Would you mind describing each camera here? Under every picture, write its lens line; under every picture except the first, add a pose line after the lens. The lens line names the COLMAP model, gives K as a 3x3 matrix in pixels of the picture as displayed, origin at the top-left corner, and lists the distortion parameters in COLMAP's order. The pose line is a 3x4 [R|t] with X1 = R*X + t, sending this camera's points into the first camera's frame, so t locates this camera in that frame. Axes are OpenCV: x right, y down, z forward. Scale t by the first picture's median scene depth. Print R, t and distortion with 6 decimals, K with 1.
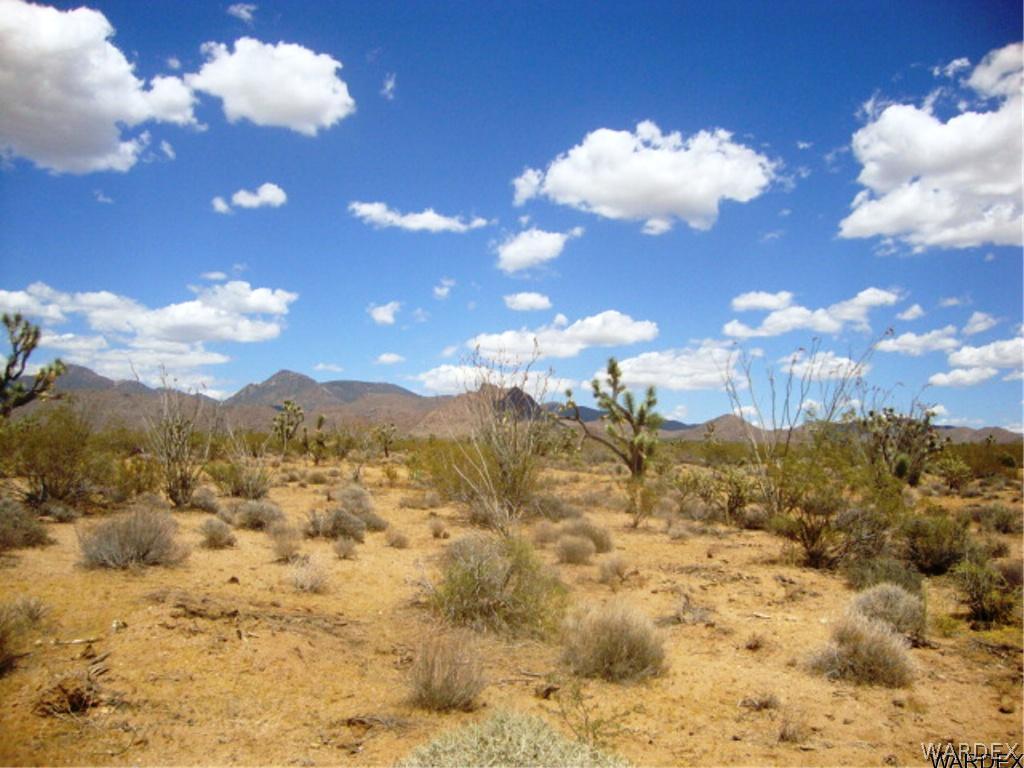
lens RADIAL K [[949.5, 0, 504.8], [0, 949.5, 392.3], [0, 0, 1]] dist [-0.101587, 0.000000]
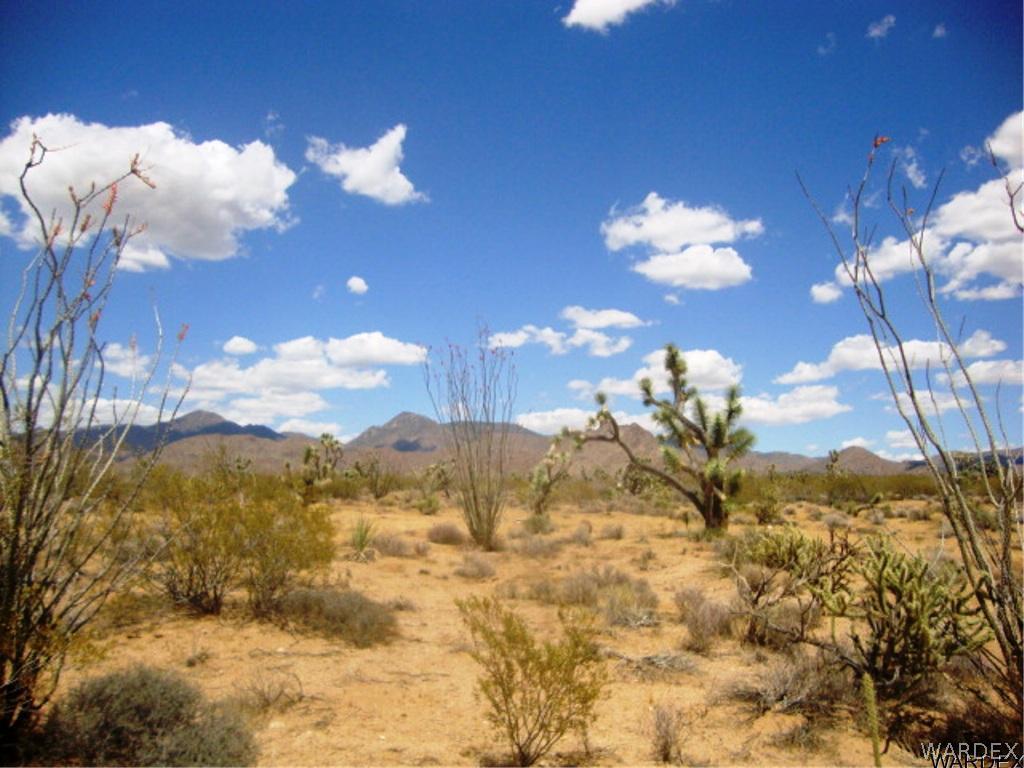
lens RADIAL K [[949.5, 0, 504.0], [0, 949.5, 385.6], [0, 0, 1]] dist [-0.101587, 0.000000]
pose [[0.990740, -0.025516, -0.133353, 0.085909], [0.018987, 0.998568, -0.050007, 0.021954], [0.134438, 0.047012, 0.989806, 0.343659]]
